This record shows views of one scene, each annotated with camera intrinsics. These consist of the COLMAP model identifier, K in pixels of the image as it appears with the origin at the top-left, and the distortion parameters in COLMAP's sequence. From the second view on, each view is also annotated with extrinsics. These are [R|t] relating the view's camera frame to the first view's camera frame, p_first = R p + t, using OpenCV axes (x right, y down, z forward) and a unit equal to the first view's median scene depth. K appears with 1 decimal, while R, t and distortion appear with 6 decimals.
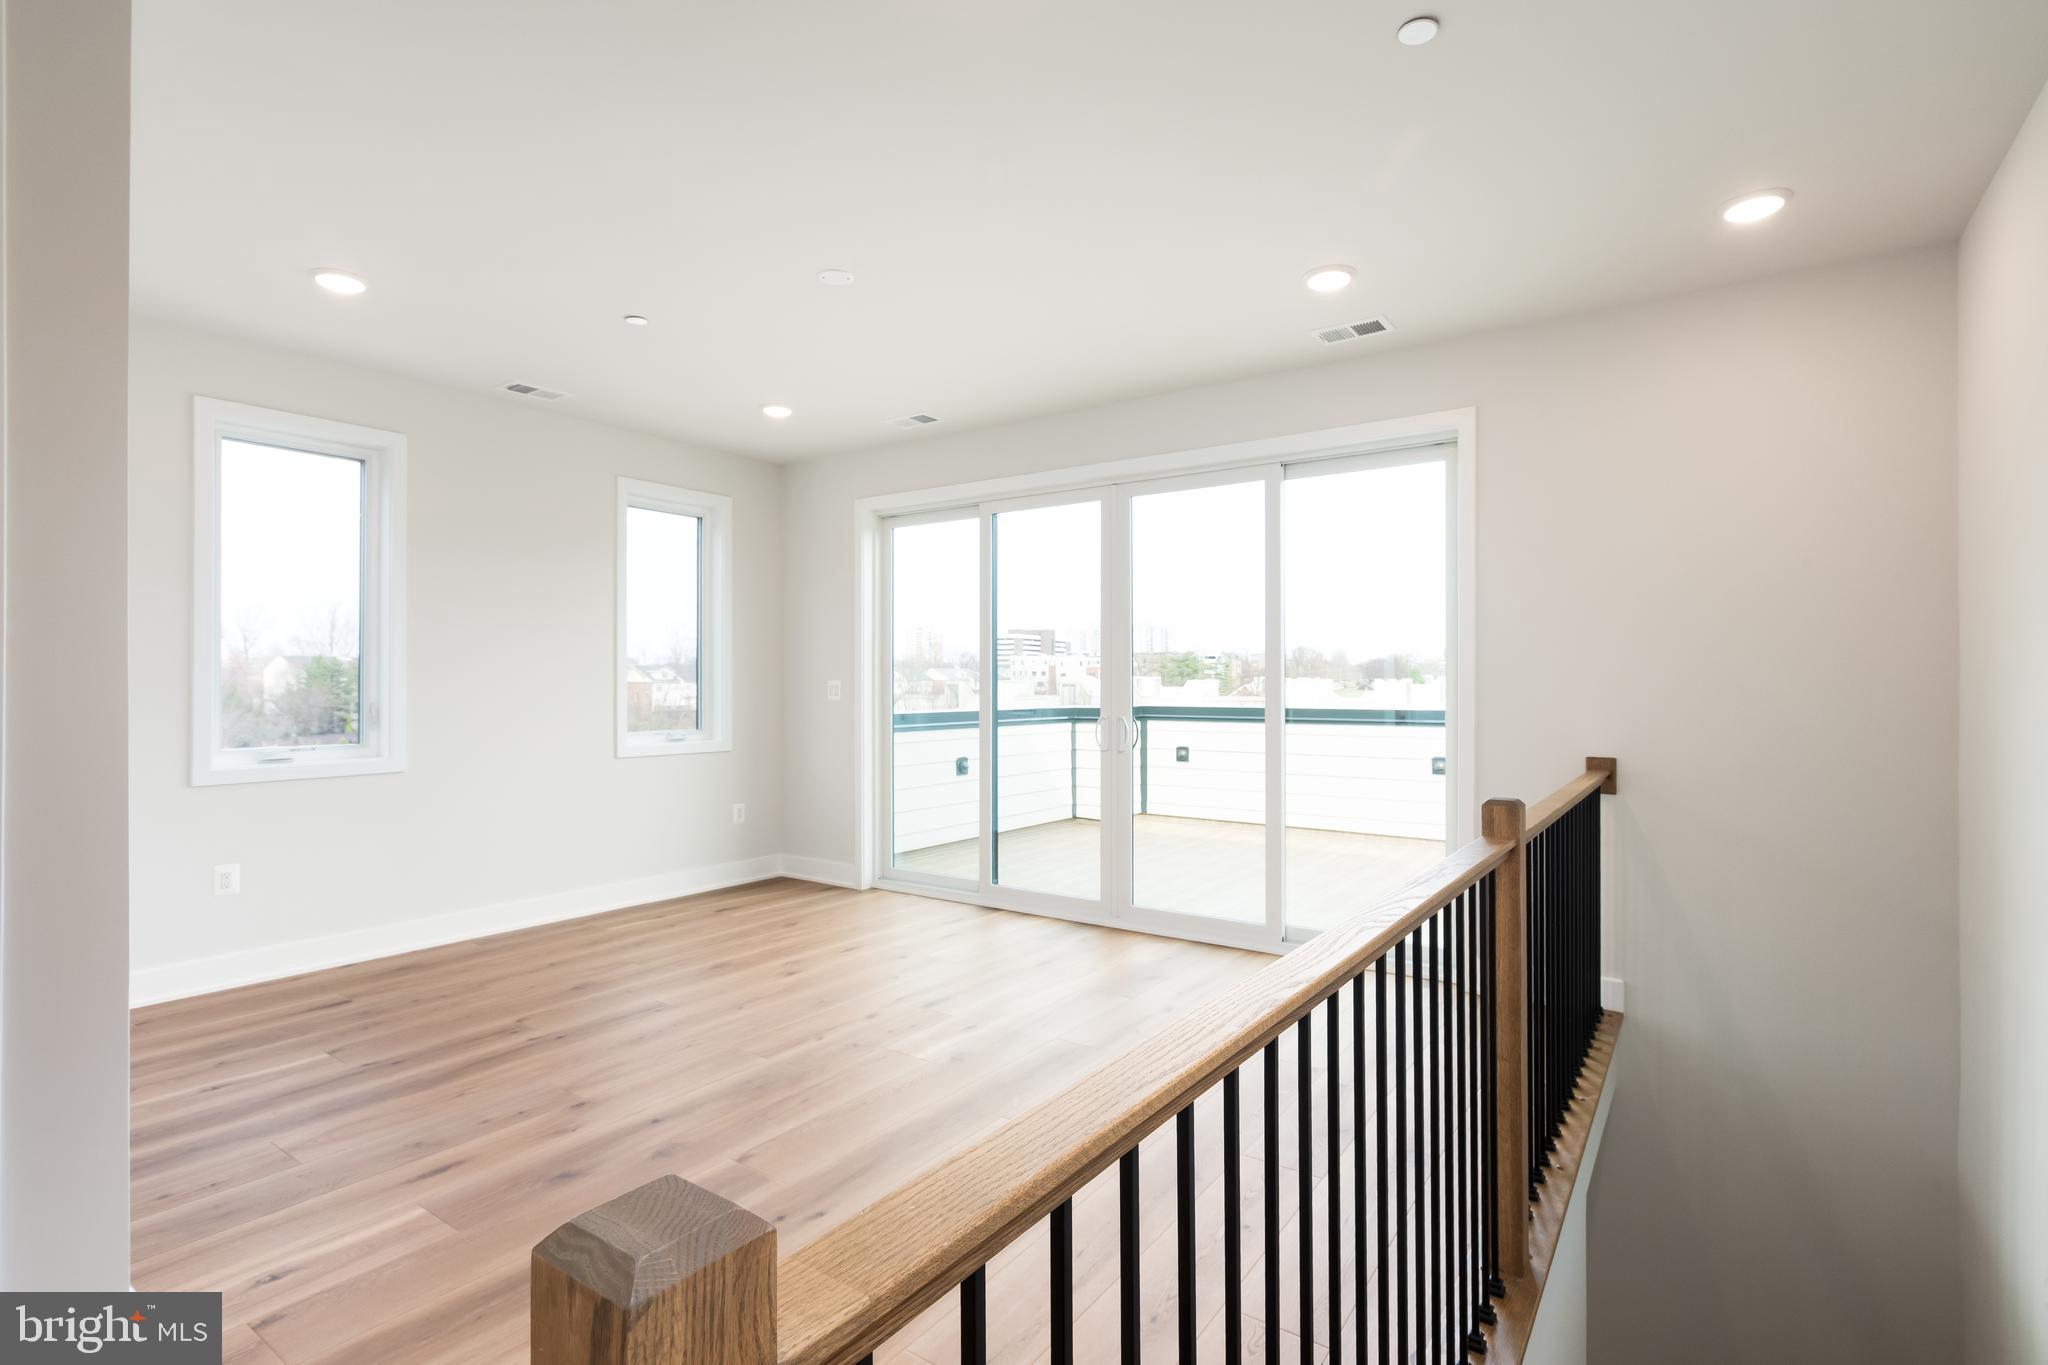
lens RADIAL K [[979.7, 0, 1036.9], [0, 979.7, 681.7], [0, 0, 1]] dist [-0.001348, -0.000243]
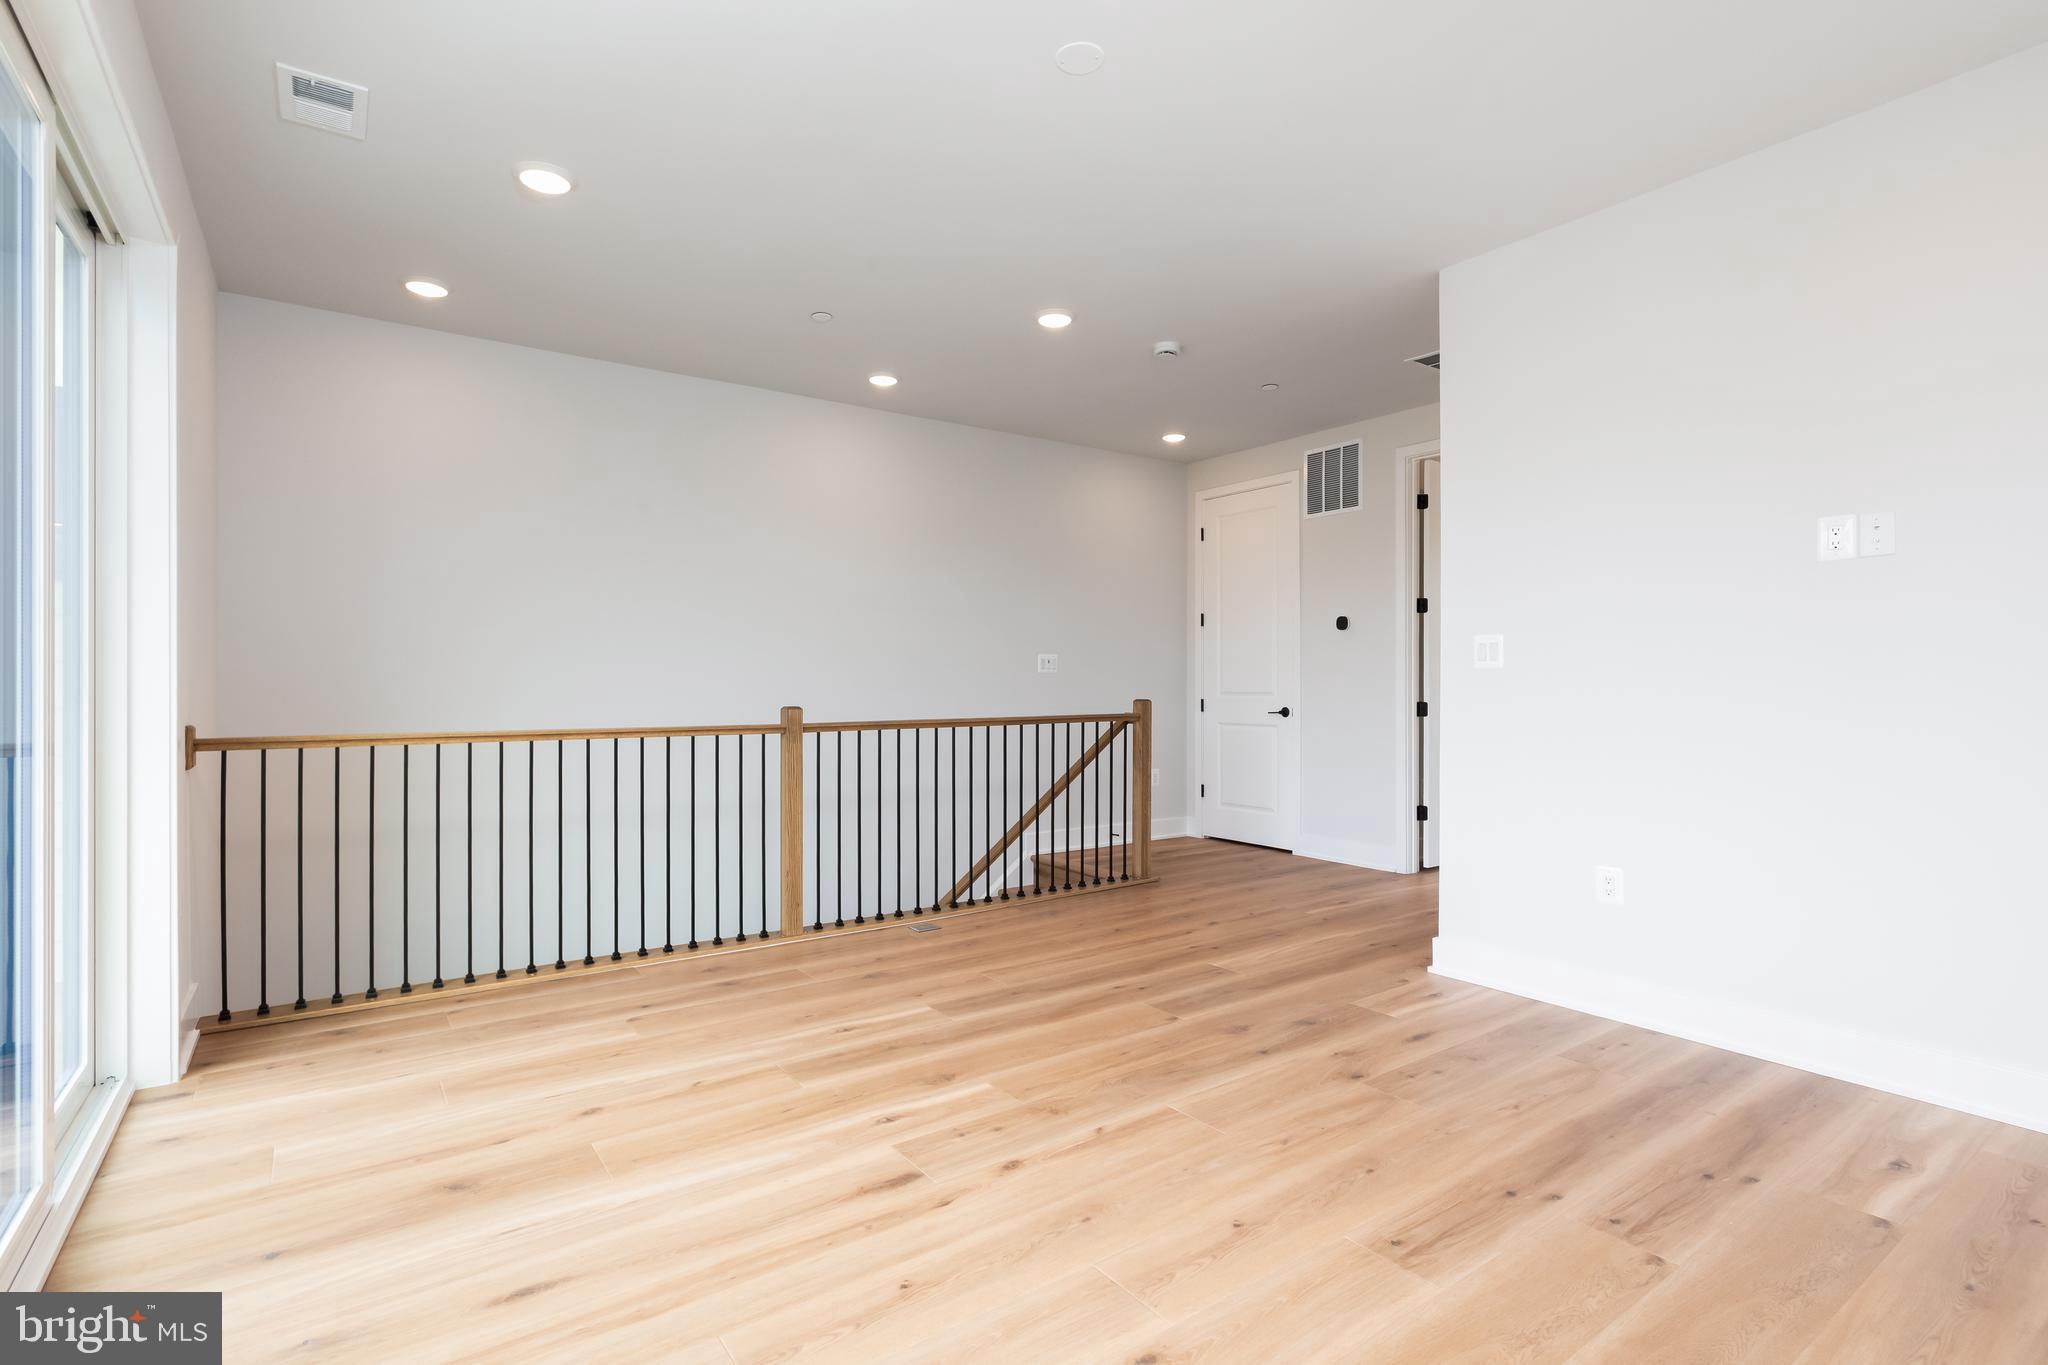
lens RADIAL K [[979.7, 0, 1036.9], [0, 979.7, 681.7], [0, 0, 1]] dist [-0.001348, -0.000243]
pose [[-0.942805, 0.008648, 0.333233, -0.489720], [0.006348, 0.999948, -0.007989, 0.056408], [-0.333285, -0.005416, -0.942811, 1.972125]]
